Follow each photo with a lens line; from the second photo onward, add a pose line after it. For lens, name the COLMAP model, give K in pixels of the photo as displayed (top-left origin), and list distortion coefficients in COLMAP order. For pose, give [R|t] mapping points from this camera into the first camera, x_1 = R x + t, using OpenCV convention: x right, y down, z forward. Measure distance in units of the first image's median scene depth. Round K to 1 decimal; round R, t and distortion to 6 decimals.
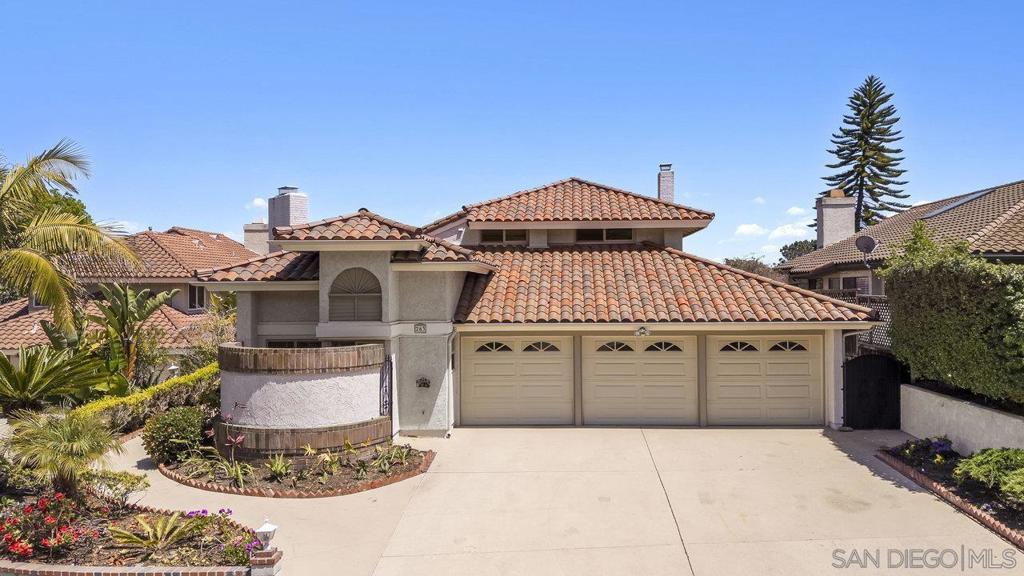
lens RADIAL K [[745.7, 0, 512.2], [0, 745.7, 286.0], [0, 0, 1]] dist [0.034479, -0.000773]
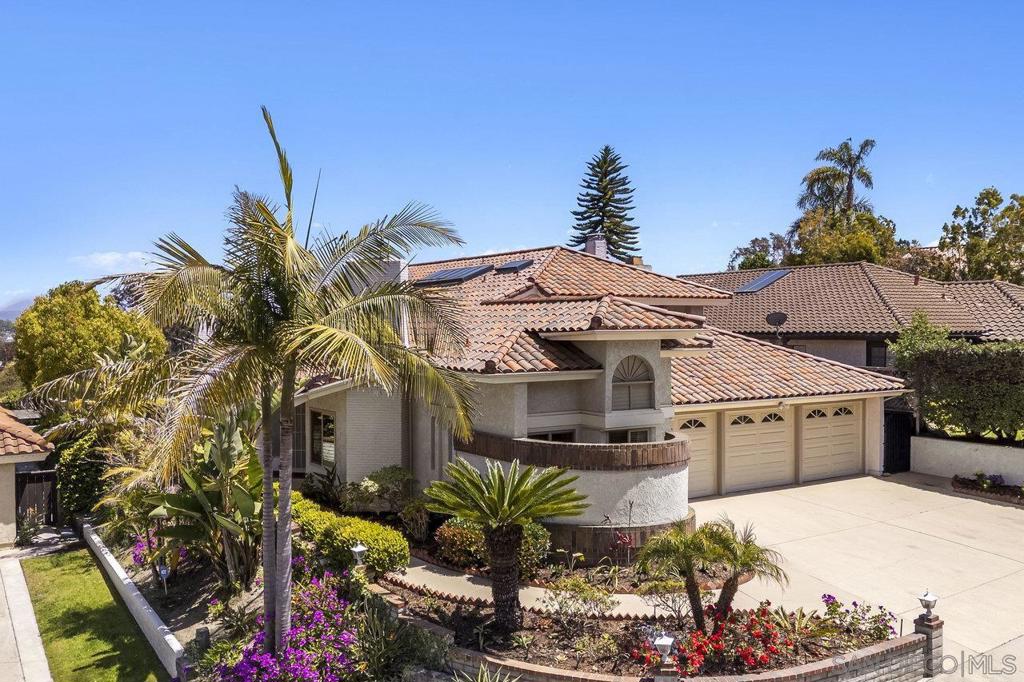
lens RADIAL K [[873.3, 0, 511.6], [0, 873.3, 337.6], [0, 0, 1]] dist [0.006160, -0.003021]
pose [[0.843789, -0.006093, 0.536640, -0.861403], [0.003770, 0.999978, 0.005427, -0.048917], [-0.536662, -0.002557, 0.843794, 0.106274]]
